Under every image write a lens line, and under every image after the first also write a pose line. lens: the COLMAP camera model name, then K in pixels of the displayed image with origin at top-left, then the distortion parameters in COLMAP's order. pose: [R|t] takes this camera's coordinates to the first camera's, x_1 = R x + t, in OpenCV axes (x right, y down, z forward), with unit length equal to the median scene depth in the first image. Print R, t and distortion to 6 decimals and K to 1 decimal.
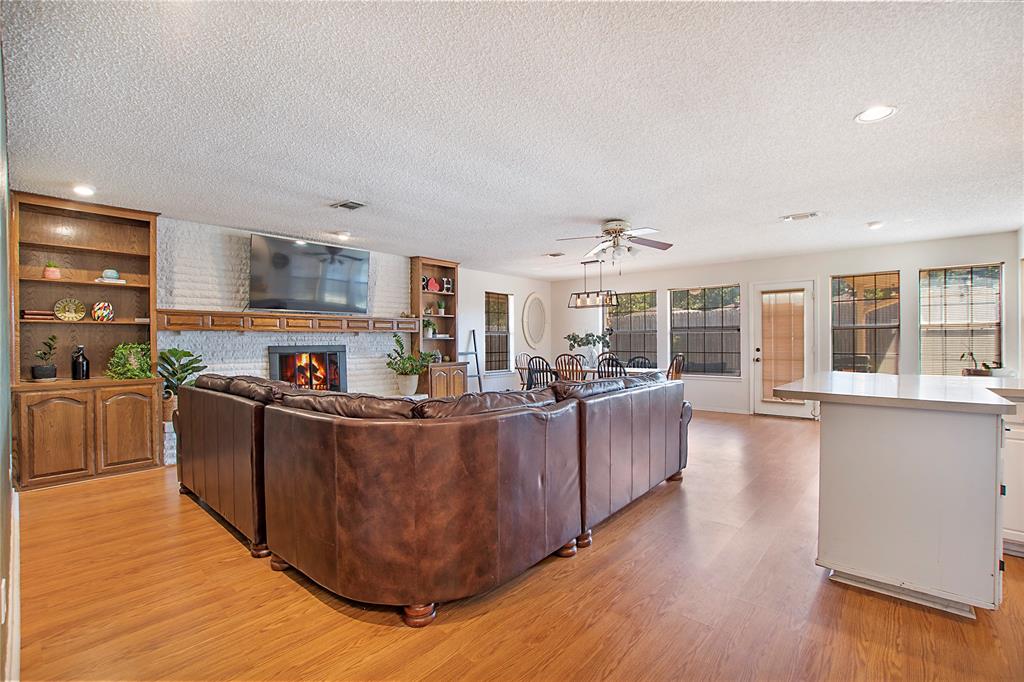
lens RADIAL K [[455.5, 0, 509.0], [0, 455.5, 341.3], [0, 0, 1]] dist [-0.018874, 0.000996]
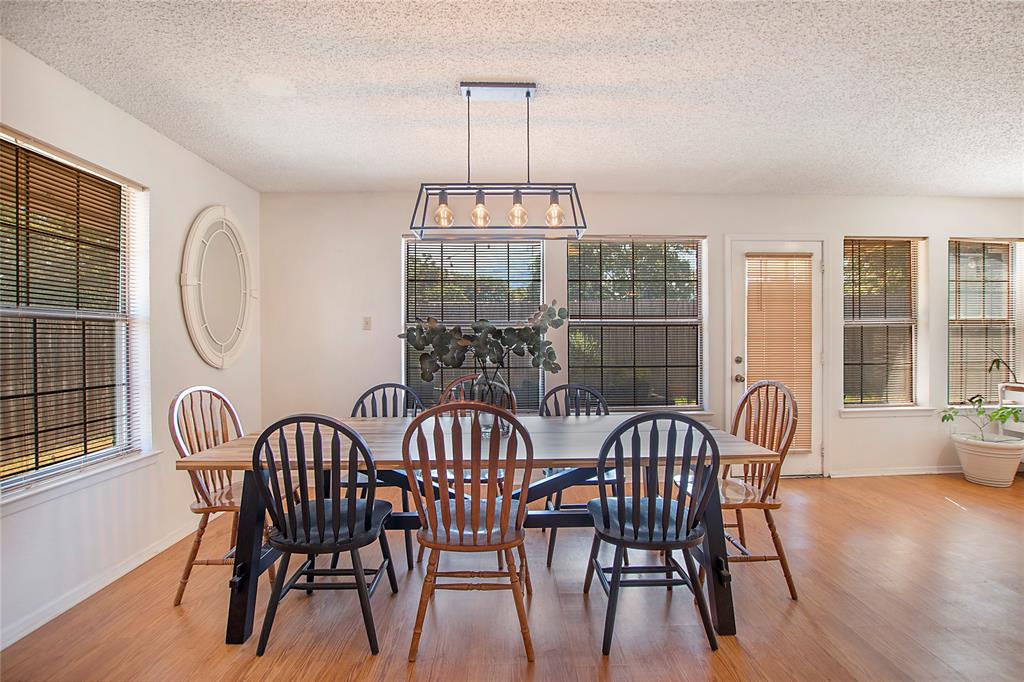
lens RADIAL K [[455.5, 0, 509.0], [0, 455.5, 341.3], [0, 0, 1]] dist [-0.018874, 0.000996]
pose [[0.728681, -0.001261, 0.684852, -0.022644], [0.003436, 0.999992, -0.001814, -0.003894], [-0.684845, 0.003674, 0.728680, 0.770602]]
